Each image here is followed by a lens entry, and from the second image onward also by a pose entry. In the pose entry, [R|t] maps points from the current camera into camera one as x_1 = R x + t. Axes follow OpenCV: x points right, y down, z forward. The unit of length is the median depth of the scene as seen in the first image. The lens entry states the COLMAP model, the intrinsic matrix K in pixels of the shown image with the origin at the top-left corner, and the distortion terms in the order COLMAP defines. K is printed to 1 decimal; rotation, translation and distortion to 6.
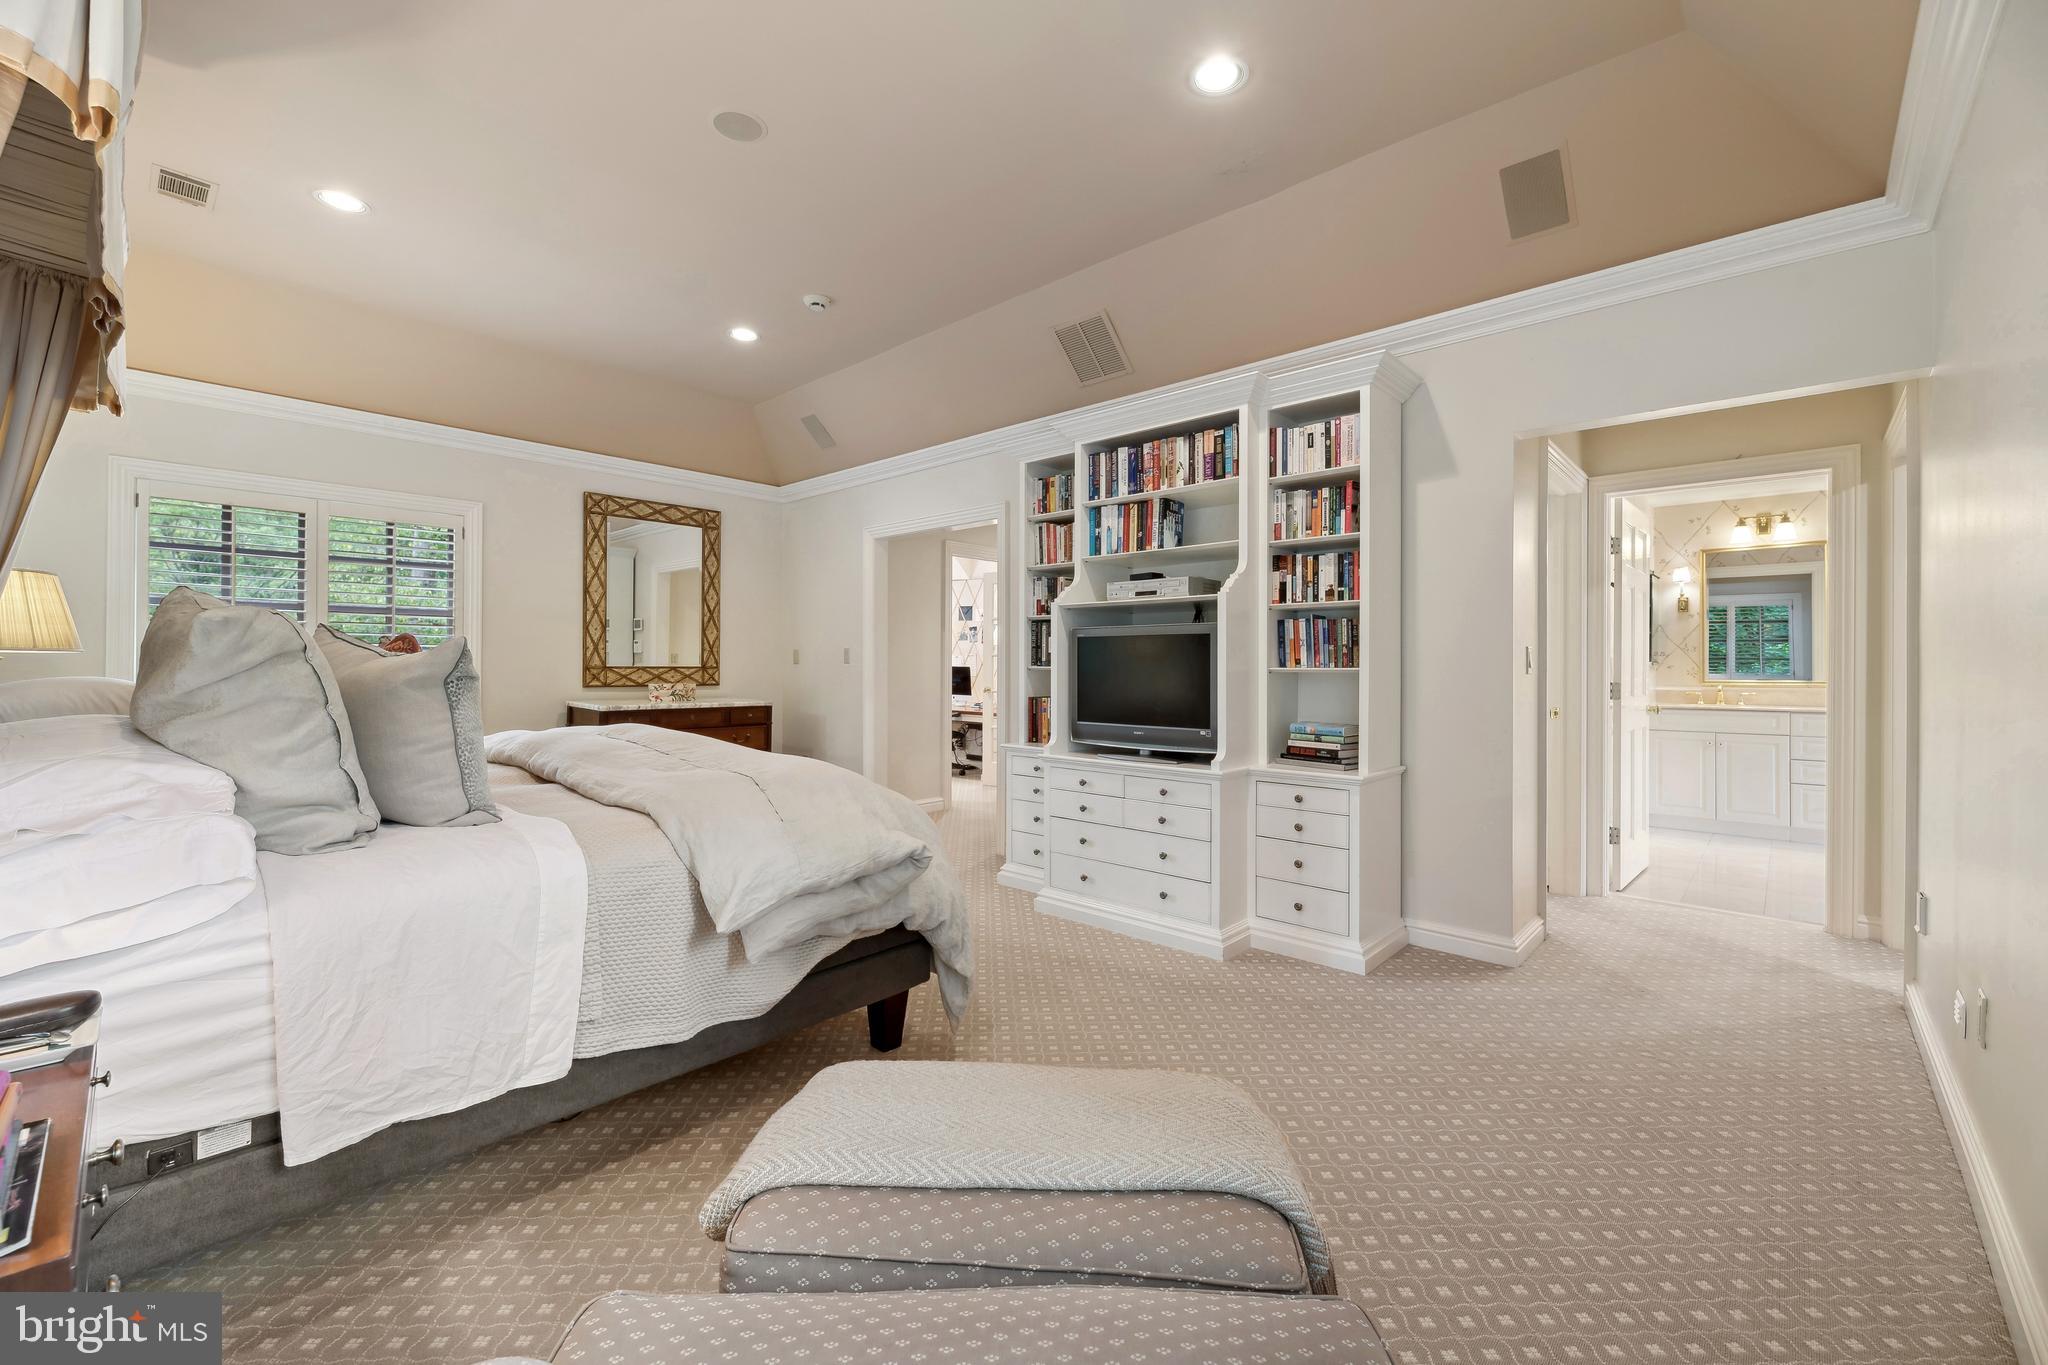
lens RADIAL K [[822.4, 0, 1031.1], [0, 822.4, 669.5], [0, 0, 1]] dist [-0.000180, 0.000118]
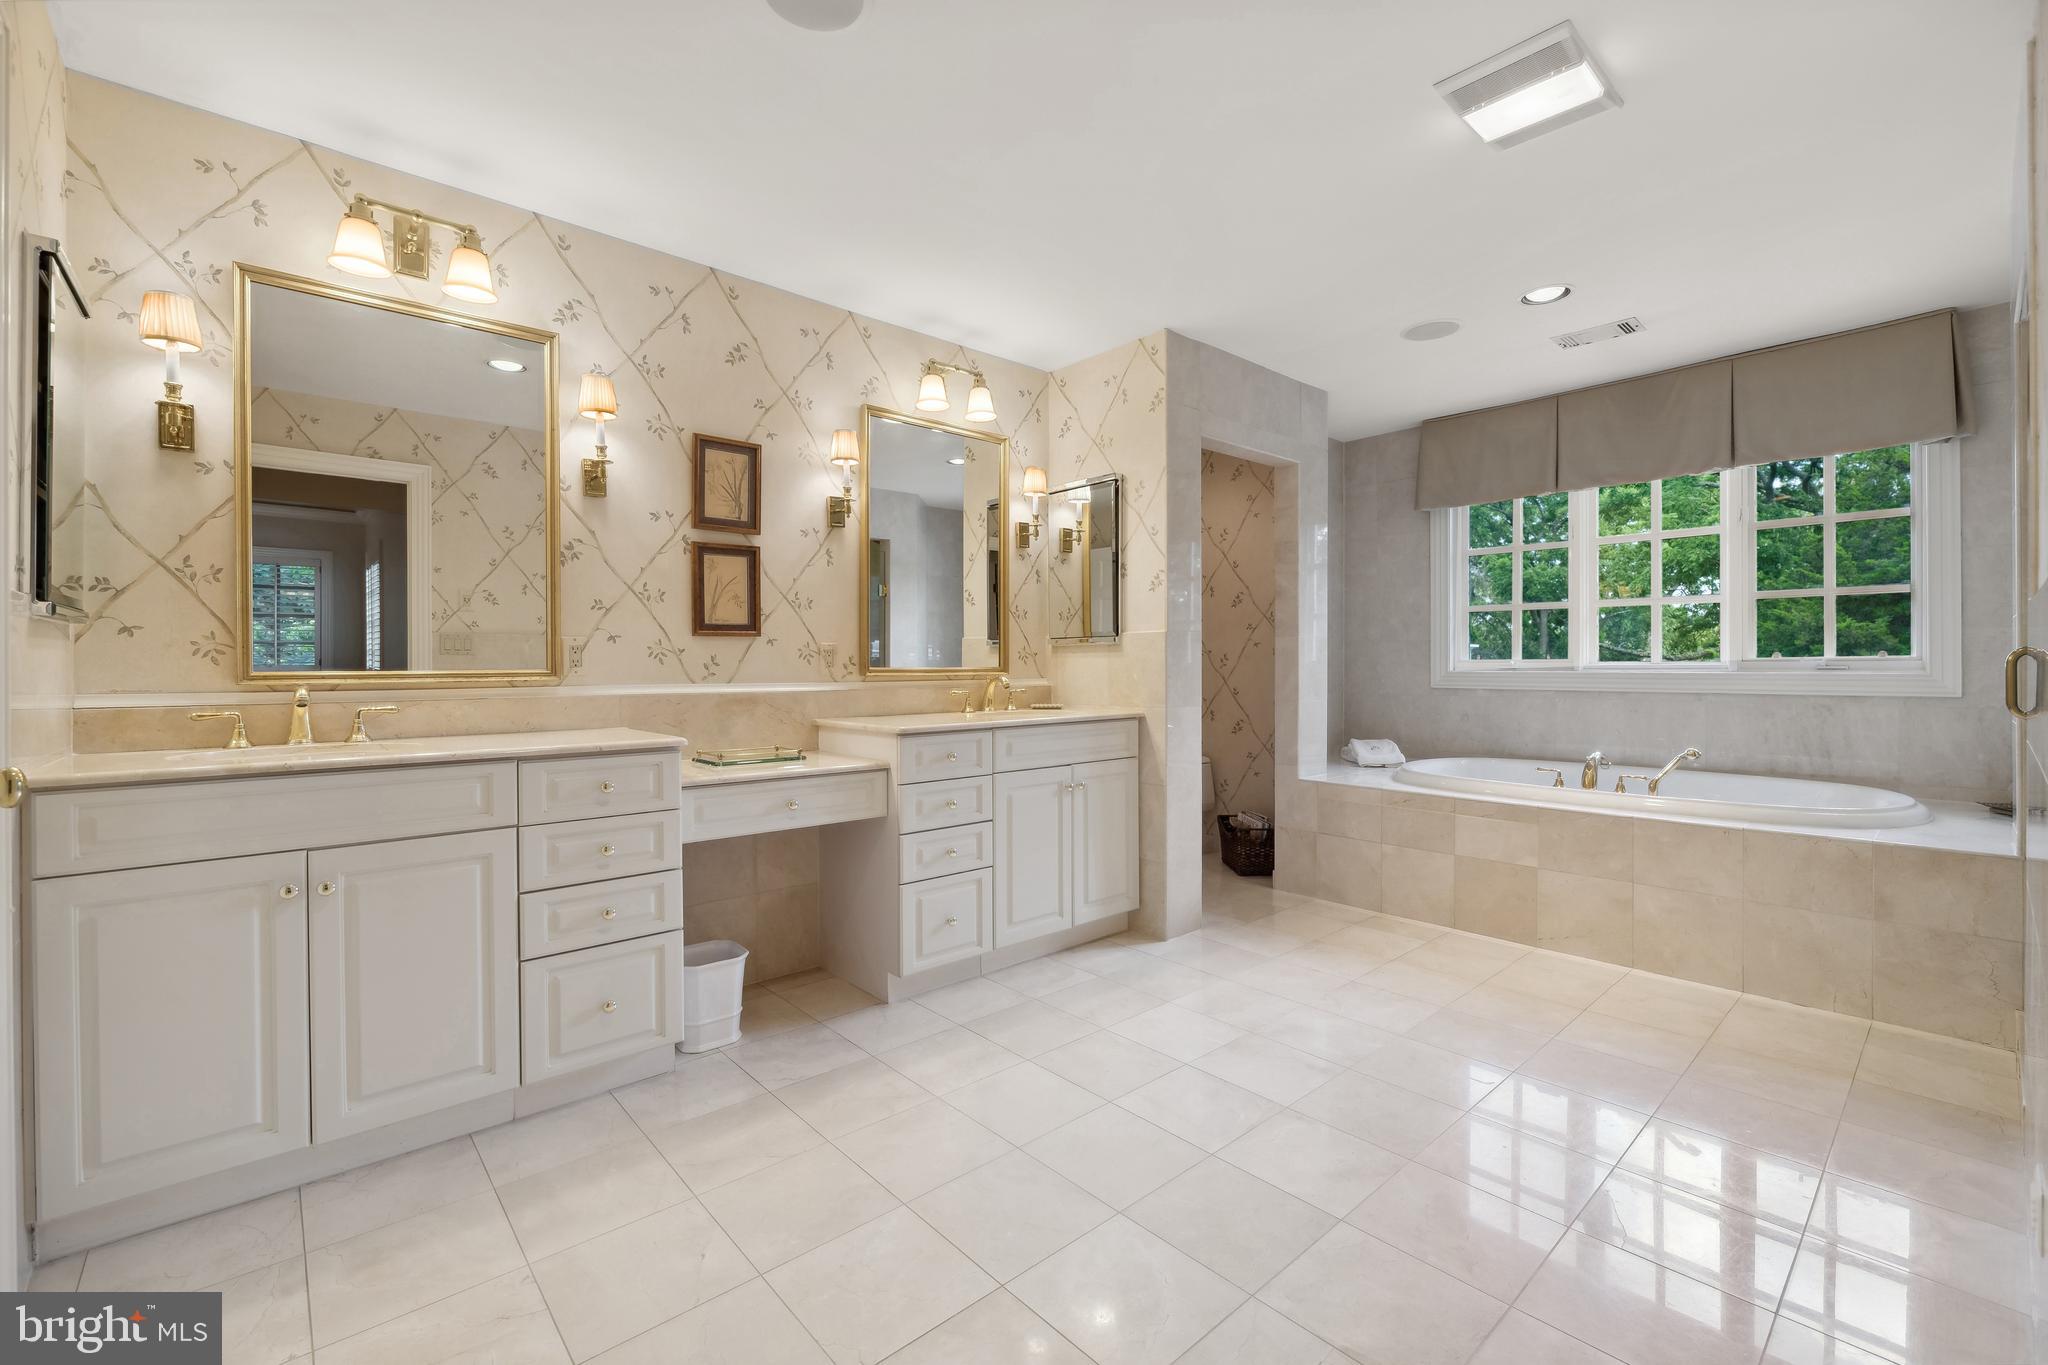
lens RADIAL K [[875.2, 0, 1015.7], [0, 875.2, 672.5], [0, 0, 1]] dist [-0.001435, -0.000207]
pose [[0.103987, -0.010879, 0.994519, 0.526162], [0.002229, 0.999940, 0.010705, 0.009401], [-0.994576, 0.001104, 0.104005, 0.687060]]
